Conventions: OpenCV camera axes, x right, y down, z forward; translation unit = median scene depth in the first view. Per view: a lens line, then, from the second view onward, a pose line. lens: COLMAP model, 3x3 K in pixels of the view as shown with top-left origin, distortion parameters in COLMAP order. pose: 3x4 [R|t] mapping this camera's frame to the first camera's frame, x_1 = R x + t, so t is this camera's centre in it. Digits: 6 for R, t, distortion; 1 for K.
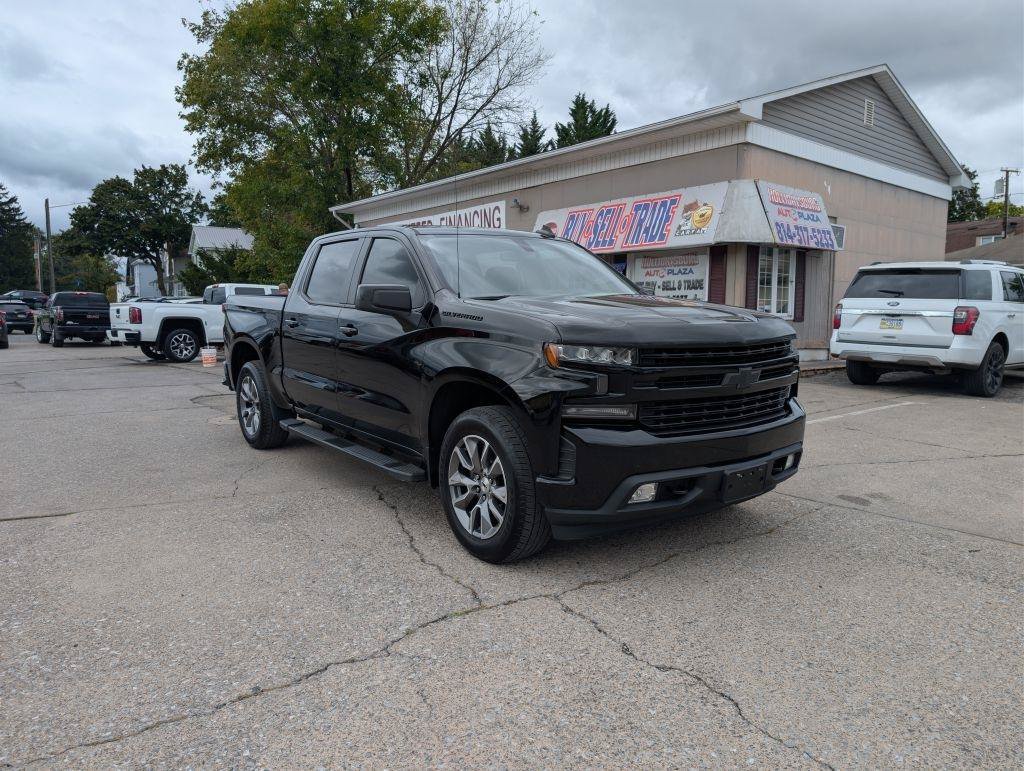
lens RADIAL K [[755.8, 0, 515.9], [0, 755.8, 388.6], [0, 0, 1]] dist [0.001335, -0.002672]
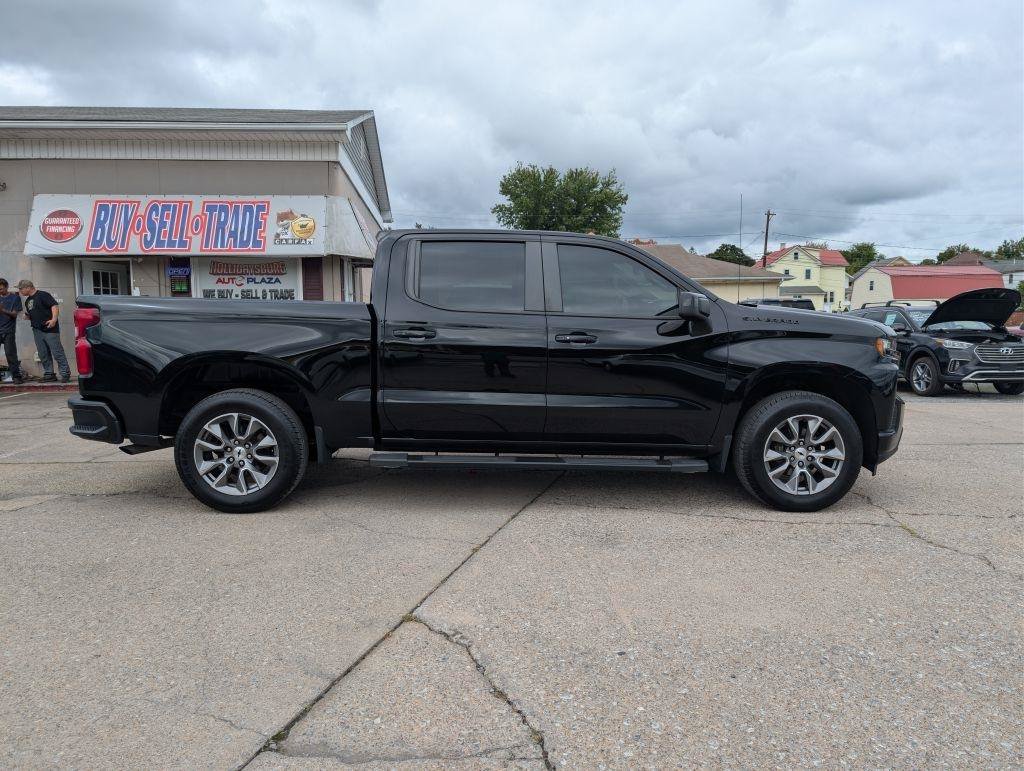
lens RADIAL K [[755.8, 0, 515.9], [0, 755.8, 388.6], [0, 0, 1]] dist [0.001335, -0.002672]
pose [[0.571057, -0.070503, 0.817877, -0.411607], [0.083647, 0.996117, 0.027464, -0.017660], [-0.816638, 0.052729, 0.574737, 0.196474]]
